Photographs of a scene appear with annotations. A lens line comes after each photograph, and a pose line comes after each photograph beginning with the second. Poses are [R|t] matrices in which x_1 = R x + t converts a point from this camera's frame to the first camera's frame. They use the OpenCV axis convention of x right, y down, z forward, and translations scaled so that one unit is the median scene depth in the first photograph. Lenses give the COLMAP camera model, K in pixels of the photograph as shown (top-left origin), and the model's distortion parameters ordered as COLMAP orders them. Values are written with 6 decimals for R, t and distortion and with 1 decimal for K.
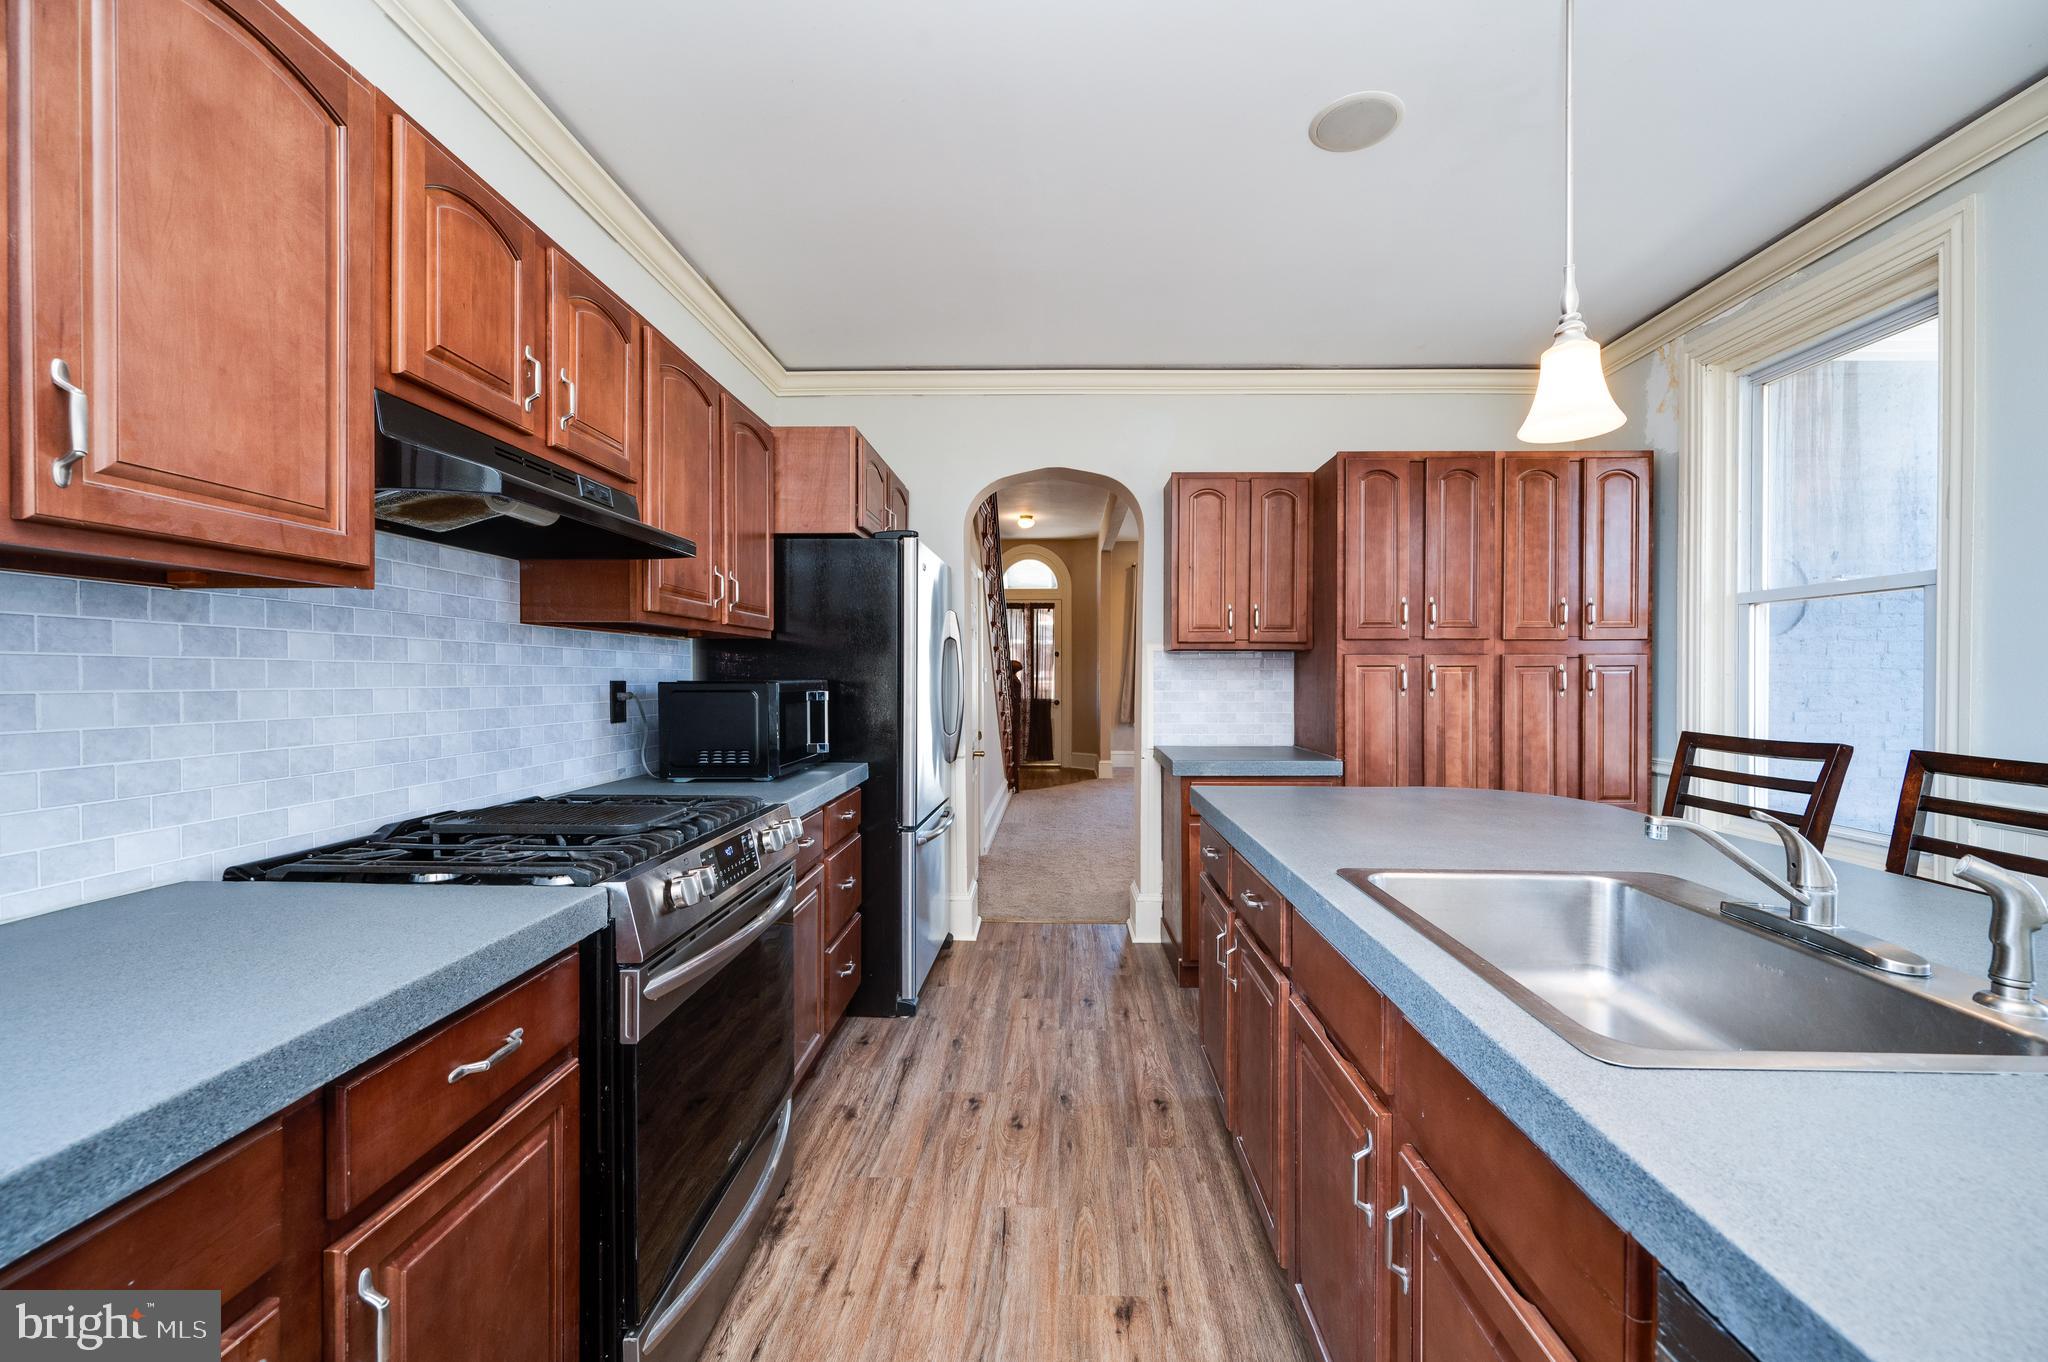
lens RADIAL K [[812.5, 0, 1023.3], [0, 812.5, 679.5], [0, 0, 1]] dist [-0.002200, 0.000313]
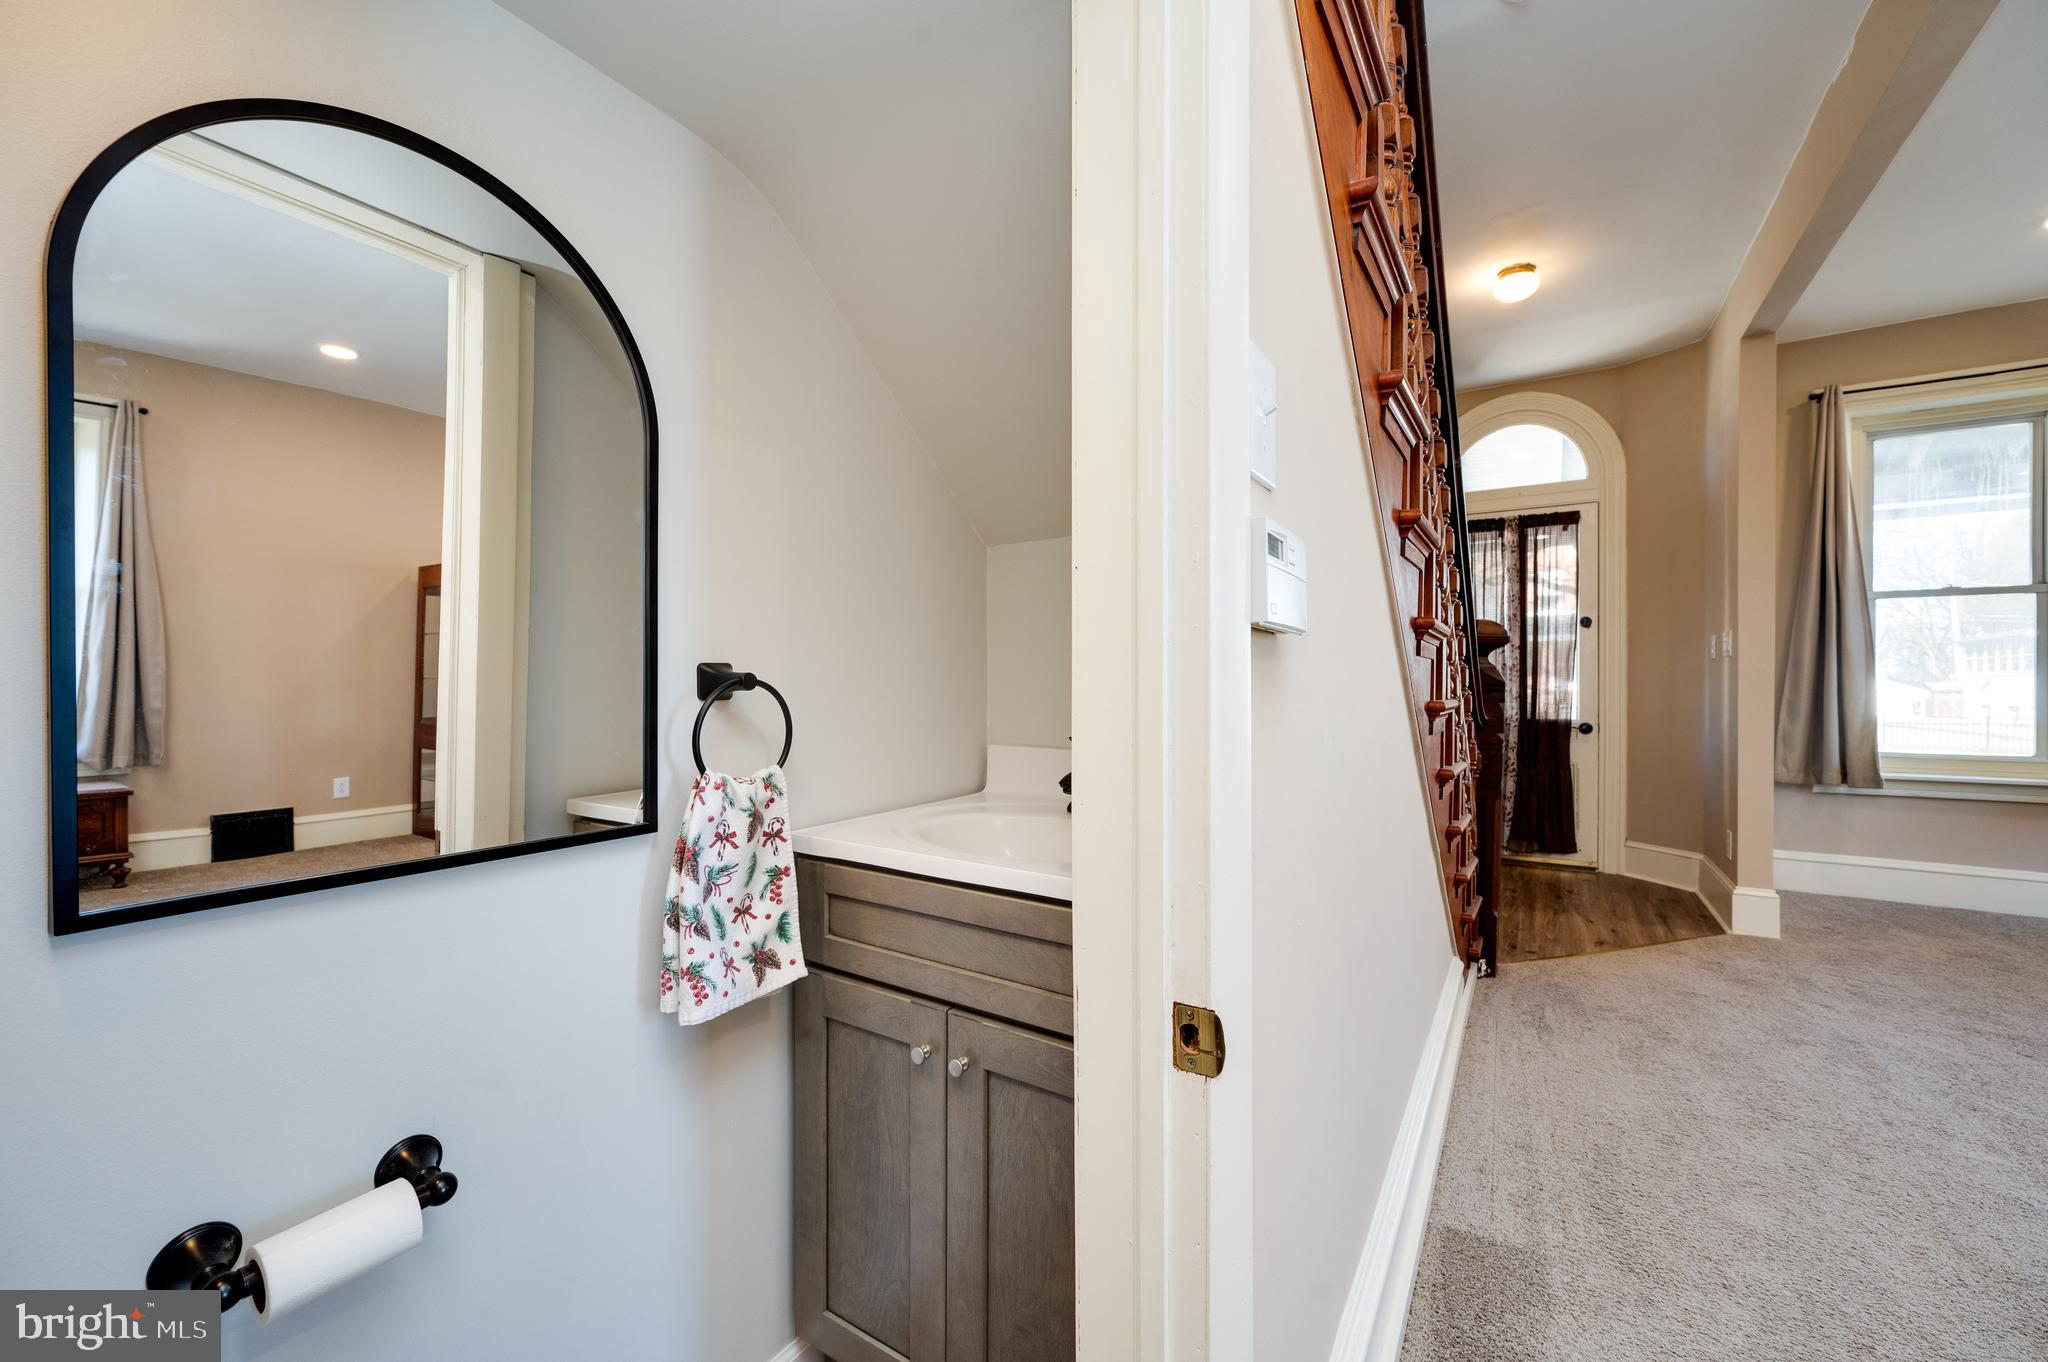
lens RADIAL K [[812.5, 0, 1028.7], [0, 812.5, 687.1], [0, 0, 1]] dist [-0.002200, 0.000313]
pose [[0.870013, 0.000933, -0.493028, -0.007042], [-0.002335, 0.999995, -0.002227, 0.006848], [0.493024, 0.003089, 0.870010, 0.445985]]
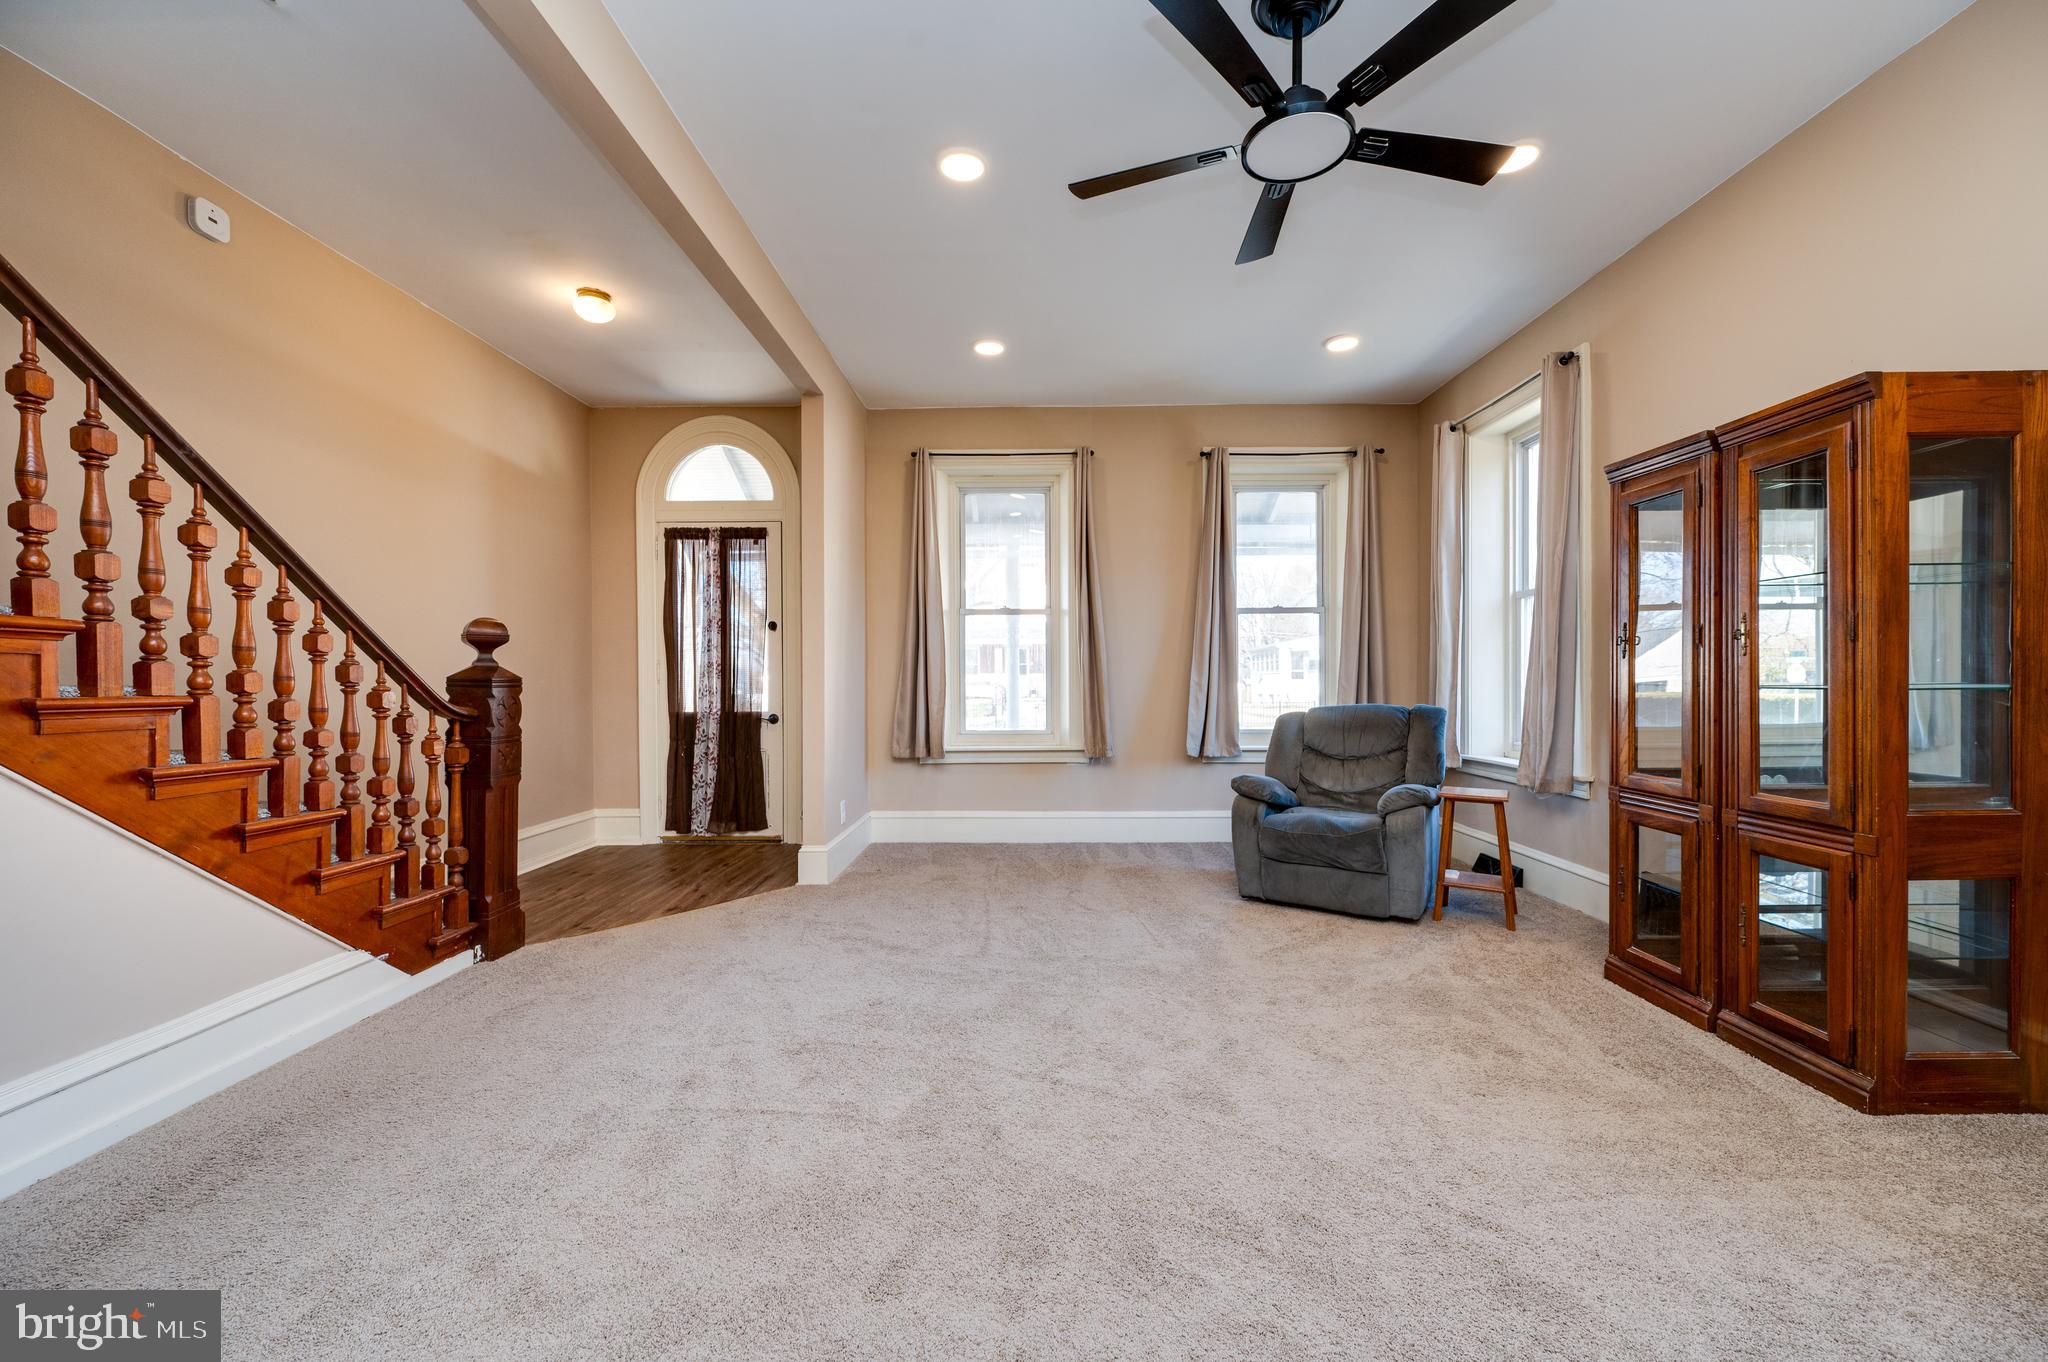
lens RADIAL K [[812.5, 0, 1052.2], [0, 812.5, 689.3], [0, 0, 1]] dist [-0.002200, 0.000313]
pose [[0.998669, -0.004683, 0.051361, 0.195586], [0.004462, 0.999980, 0.004426, 0.007688], [-0.051381, -0.004191, 0.998670, 0.467423]]
